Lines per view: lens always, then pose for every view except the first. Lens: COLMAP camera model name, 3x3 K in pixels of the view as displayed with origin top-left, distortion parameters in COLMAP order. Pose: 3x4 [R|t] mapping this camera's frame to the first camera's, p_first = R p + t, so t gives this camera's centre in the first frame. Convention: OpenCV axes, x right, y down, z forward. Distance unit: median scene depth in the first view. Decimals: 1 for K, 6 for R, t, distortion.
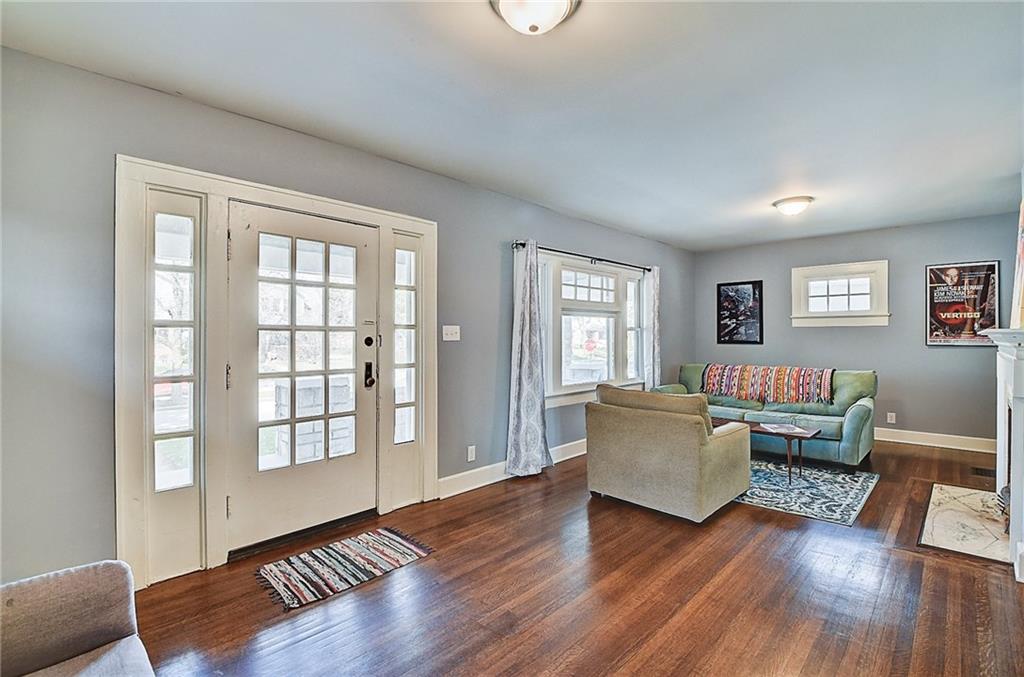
lens RADIAL K [[452.8, 0, 513.5], [0, 452.8, 329.4], [0, 0, 1]] dist [-0.009470, -0.008690]
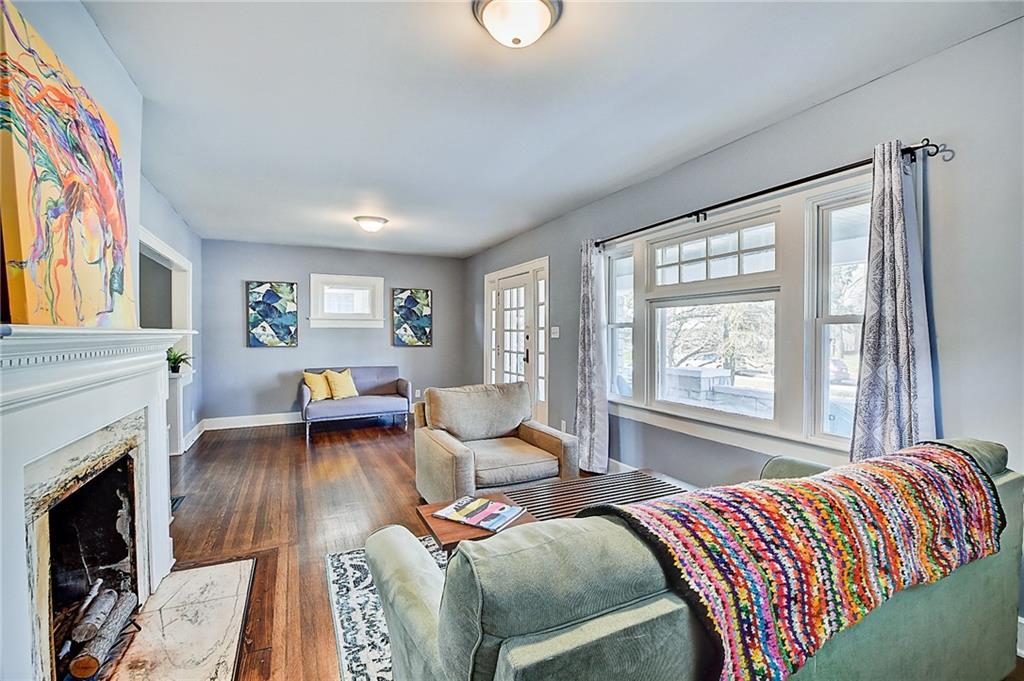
lens RADIAL K [[452.8, 0, 525.1], [0, 452.8, 335.0], [0, 0, 1]] dist [-0.009470, -0.008690]
pose [[-0.312736, 0.005104, -0.949826, 0.955906], [0.015183, 0.999885, 0.000374, 0.011438], [0.949719, -0.014304, -0.312778, 1.078379]]
